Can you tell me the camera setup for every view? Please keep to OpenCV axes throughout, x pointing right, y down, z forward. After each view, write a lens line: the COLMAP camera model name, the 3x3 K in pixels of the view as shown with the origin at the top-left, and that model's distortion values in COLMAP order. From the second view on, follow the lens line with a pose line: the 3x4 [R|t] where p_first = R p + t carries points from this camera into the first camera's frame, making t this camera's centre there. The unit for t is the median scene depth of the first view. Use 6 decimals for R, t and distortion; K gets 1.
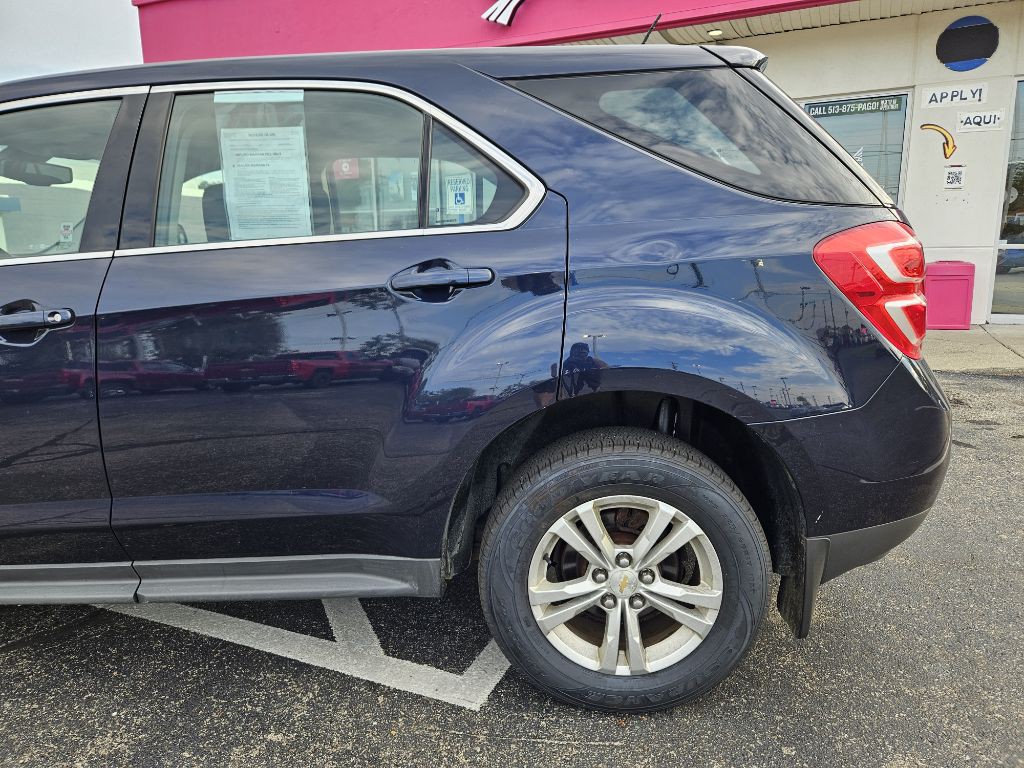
lens RADIAL K [[682.9, 0, 516.4], [0, 682.9, 397.2], [0, 0, 1]] dist [0.052321, -0.043050]
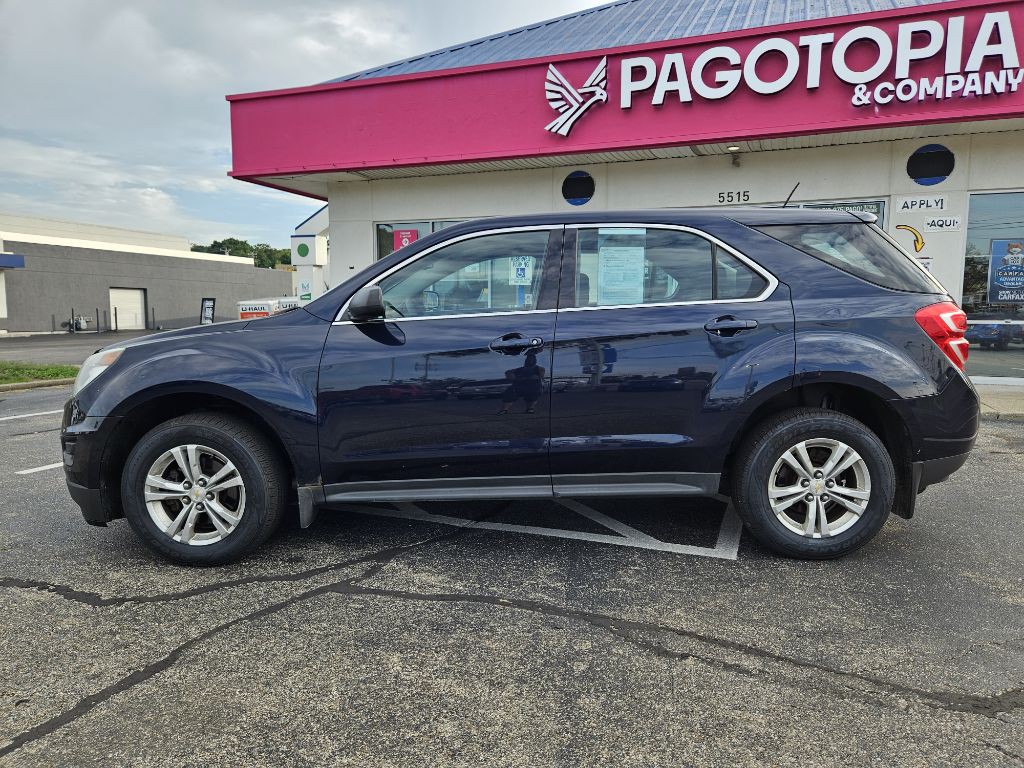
lens RADIAL K [[682.9, 0, 520.8], [0, 682.9, 401.3], [0, 0, 1]] dist [0.052321, -0.043050]
pose [[0.998228, 0.015075, 0.057565, -0.762476], [-0.009903, 0.995973, -0.089105, 0.210652], [-0.058676, 0.088377, 0.994357, -0.846022]]
